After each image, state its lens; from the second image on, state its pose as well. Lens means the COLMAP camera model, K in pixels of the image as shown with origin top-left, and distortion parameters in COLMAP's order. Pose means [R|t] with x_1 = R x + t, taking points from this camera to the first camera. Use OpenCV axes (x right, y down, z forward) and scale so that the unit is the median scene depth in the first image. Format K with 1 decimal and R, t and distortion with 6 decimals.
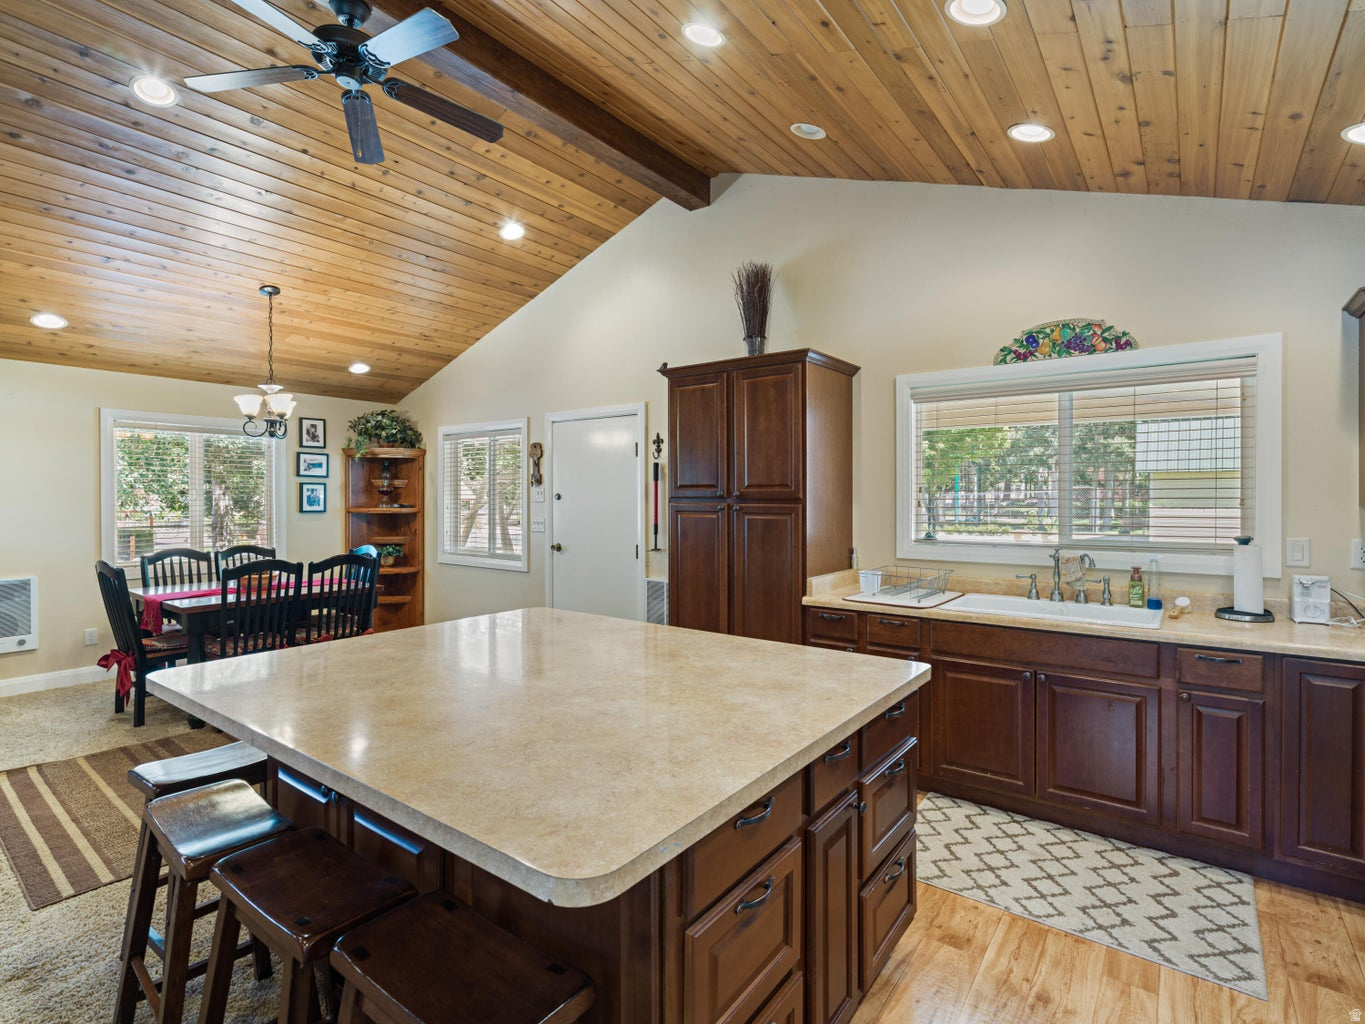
lens RADIAL K [[667.4, 0, 674.6], [0, 667.4, 505.6], [0, 0, 1]] dist [0.001034, -0.000081]
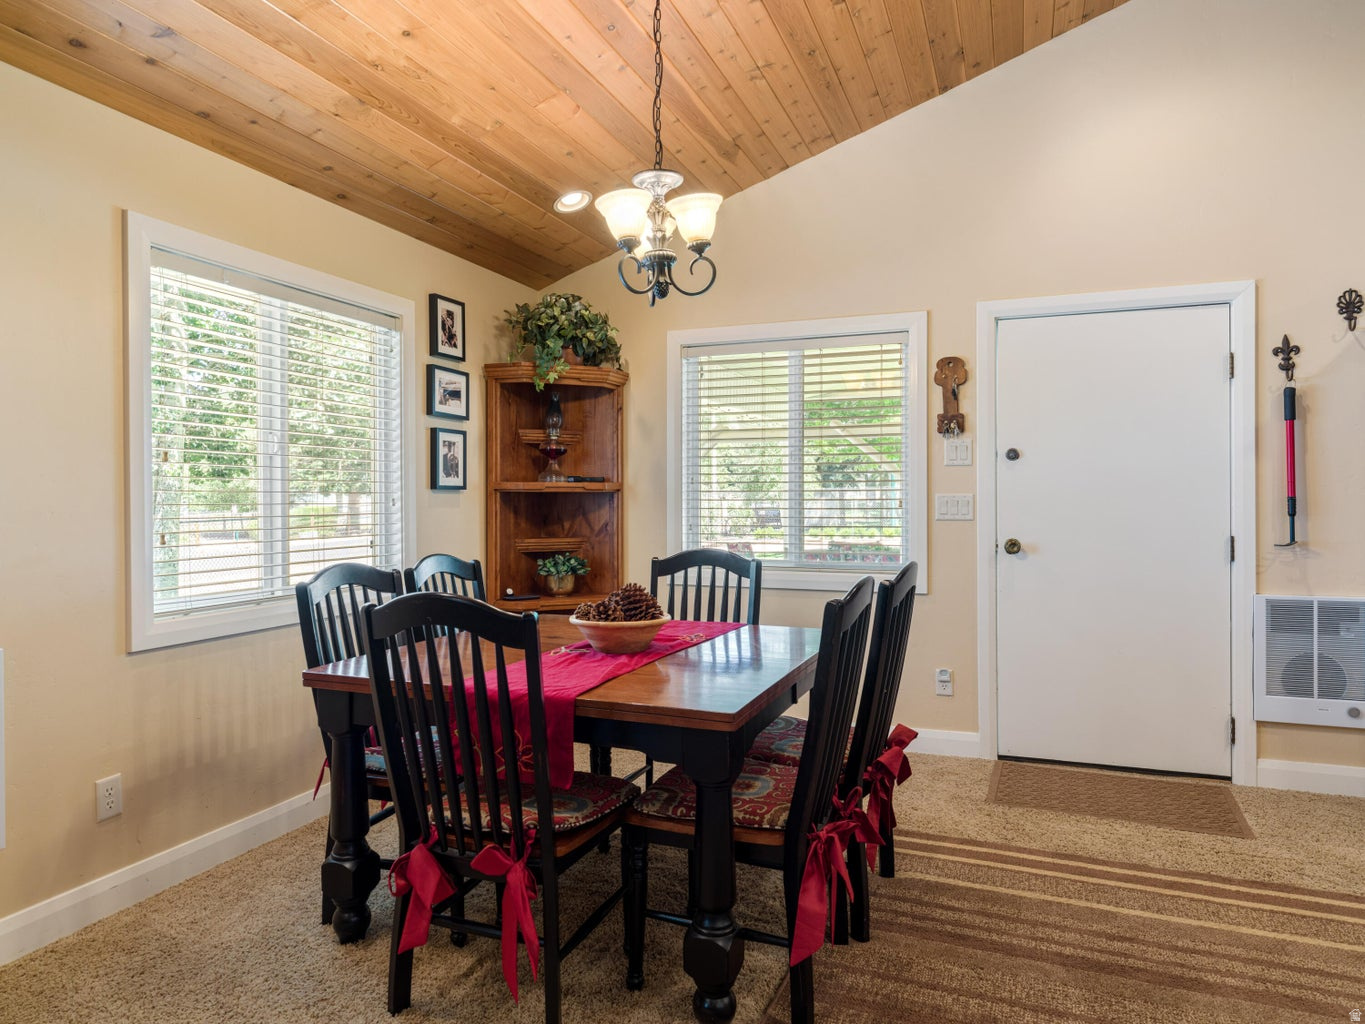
lens RADIAL K [[878.4, 0, 680.9], [0, 878.4, 500.6], [0, 0, 1]] dist [0.007527, -0.000476]
pose [[0.961377, -0.006740, 0.275154, -0.558458], [0.008337, 0.999955, -0.004636, 0.022714], [-0.275110, 0.006751, 0.961389, 0.331876]]
